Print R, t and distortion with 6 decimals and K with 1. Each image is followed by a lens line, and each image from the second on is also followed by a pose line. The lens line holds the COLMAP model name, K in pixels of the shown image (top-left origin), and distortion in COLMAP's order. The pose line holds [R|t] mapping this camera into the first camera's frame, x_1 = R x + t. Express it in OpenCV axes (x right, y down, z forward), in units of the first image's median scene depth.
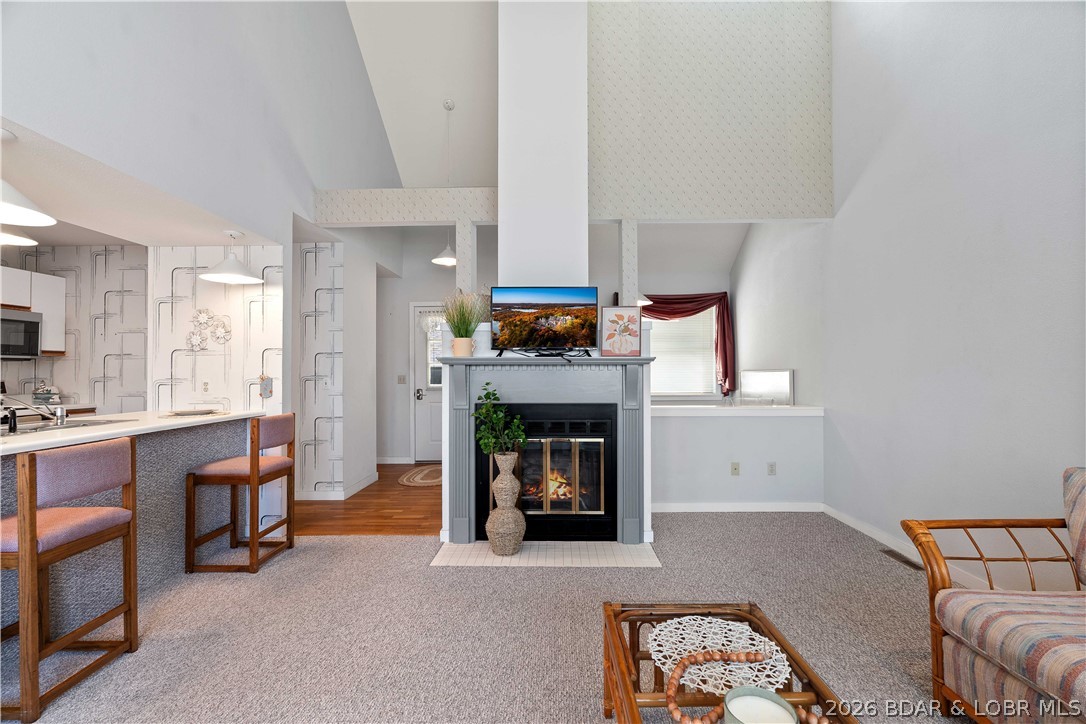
lens RADIAL K [[478.8, 0, 547.0], [0, 478.8, 359.9], [0, 0, 1]] dist [-0.003716, -0.000211]
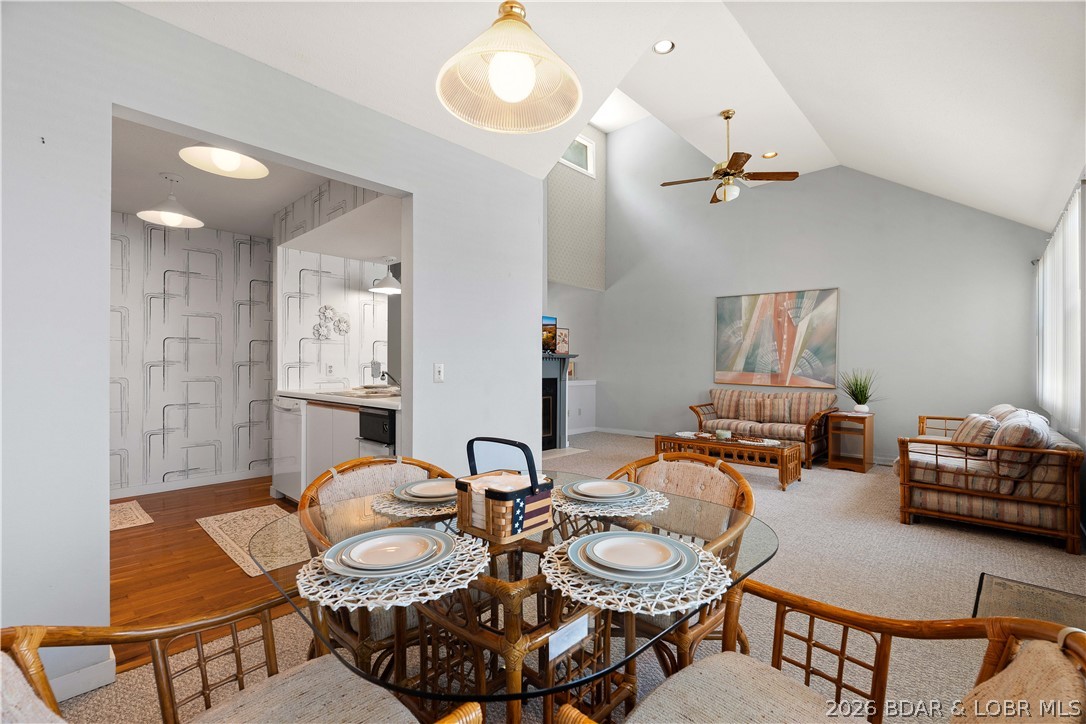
lens RADIAL K [[485.1, 0, 543.0], [0, 485.1, 362.0], [0, 0, 1]] dist [-0.001552, -0.000099]
pose [[0.663985, 0.013428, 0.747625, -1.373298], [-0.023566, 0.999718, 0.002973, 0.022218], [-0.747374, -0.019593, 0.664114, -0.266565]]
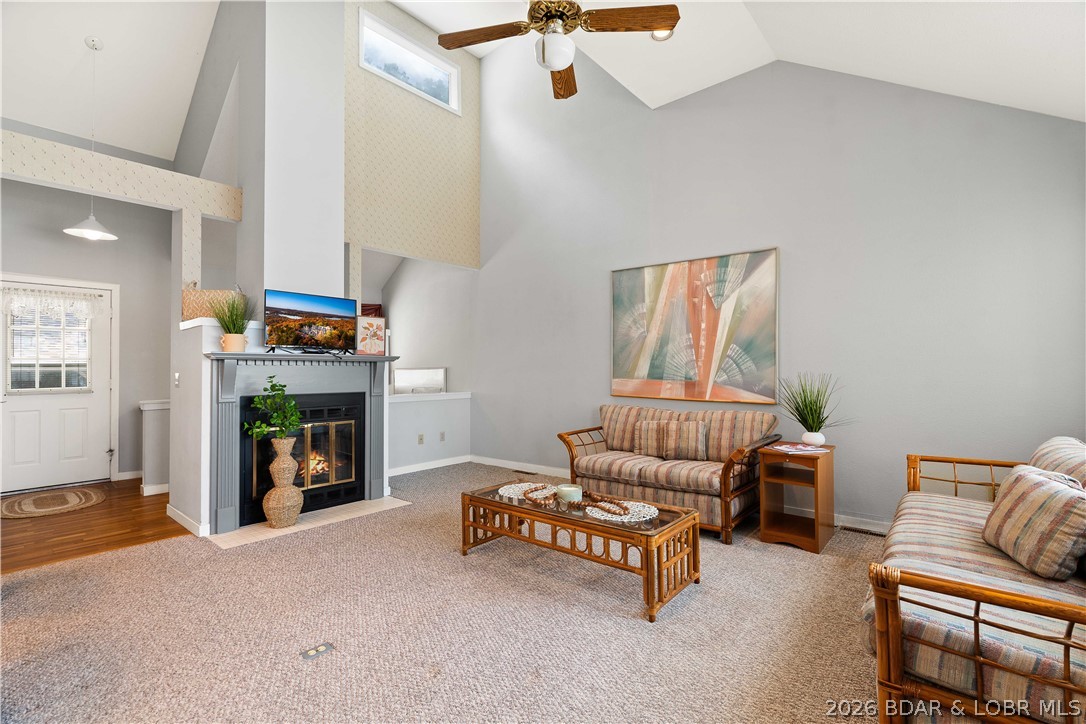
lens RADIAL K [[478.8, 0, 547.0], [0, 478.8, 359.9], [0, 0, 1]] dist [-0.003716, -0.000211]
pose [[0.638200, 0.016851, 0.769687, -0.533302], [-0.011835, 0.999857, -0.012077, 0.014945], [-0.769780, -0.001402, 0.638308, -0.191554]]
